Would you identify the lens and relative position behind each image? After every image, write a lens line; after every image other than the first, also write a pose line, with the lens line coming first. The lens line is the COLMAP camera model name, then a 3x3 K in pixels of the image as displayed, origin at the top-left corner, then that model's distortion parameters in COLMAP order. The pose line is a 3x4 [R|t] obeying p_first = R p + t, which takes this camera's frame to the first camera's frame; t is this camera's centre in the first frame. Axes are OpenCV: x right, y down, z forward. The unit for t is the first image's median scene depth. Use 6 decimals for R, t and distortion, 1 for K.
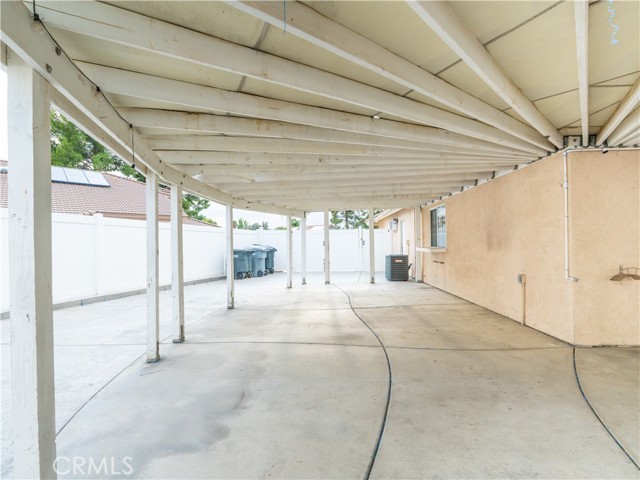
lens RADIAL K [[316.2, 0, 319.9], [0, 316.2, 241.0], [0, 0, 1]] dist [-0.000544, -0.000642]
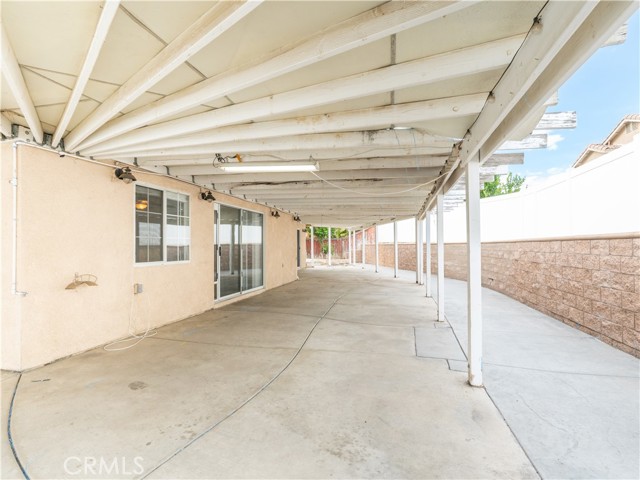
lens RADIAL K [[316.2, 0, 321.5], [0, 316.2, 241.9], [0, 0, 1]] dist [-0.000544, -0.000642]
pose [[0.222357, 0.018076, 0.974798, 0.147665], [0.000505, 0.999826, -0.018655, -0.002380], [-0.974965, 0.004640, 0.222309, 0.020473]]
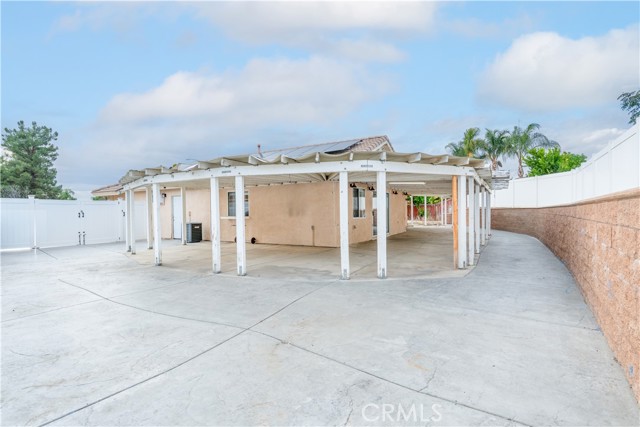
lens RADIAL K [[332.5, 0, 319.0], [0, 332.5, 211.5], [0, 0, 1]] dist [0.000899, 0.000090]
pose [[0.477678, 0.001195, 0.878534, -4.721974], [0.002058, 0.999995, -0.002479, 0.005731], [-0.878533, 0.002993, 0.477673, -0.790717]]
